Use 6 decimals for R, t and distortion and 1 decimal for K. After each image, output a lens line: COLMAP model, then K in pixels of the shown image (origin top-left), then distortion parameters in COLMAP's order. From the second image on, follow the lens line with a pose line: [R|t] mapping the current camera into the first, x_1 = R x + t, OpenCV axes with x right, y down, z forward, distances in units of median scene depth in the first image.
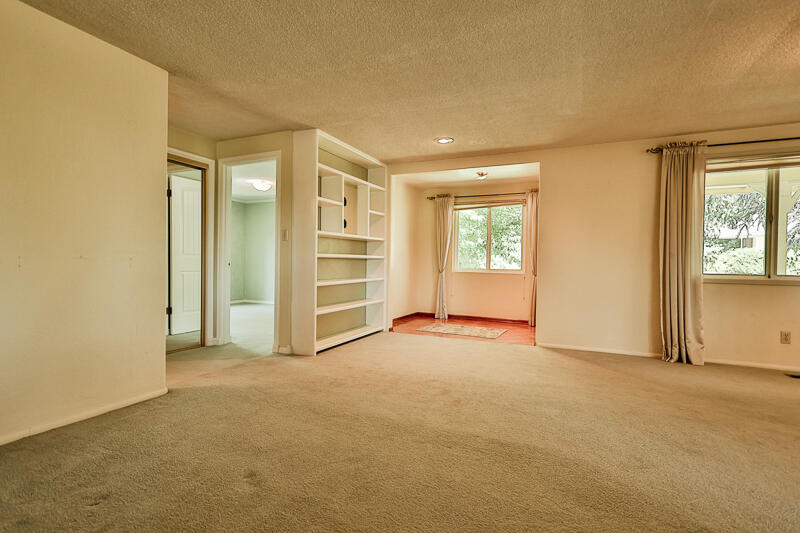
lens RADIAL K [[340.5, 0, 400.0], [0, 340.5, 266.5], [0, 0, 1]] dist [0.000372, 0.000113]
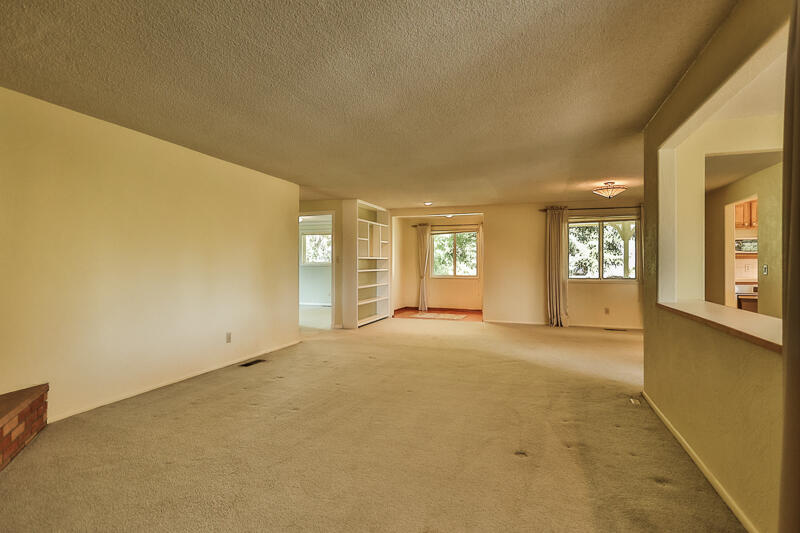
lens RADIAL K [[340.5, 0, 400.0], [0, 340.5, 266.5], [0, 0, 1]] dist [0.000372, 0.000113]
pose [[0.995555, -0.014434, 0.093072, -0.131335], [0.015143, 0.999861, -0.006920, -0.028858], [-0.092960, 0.008298, 0.995635, -0.521165]]
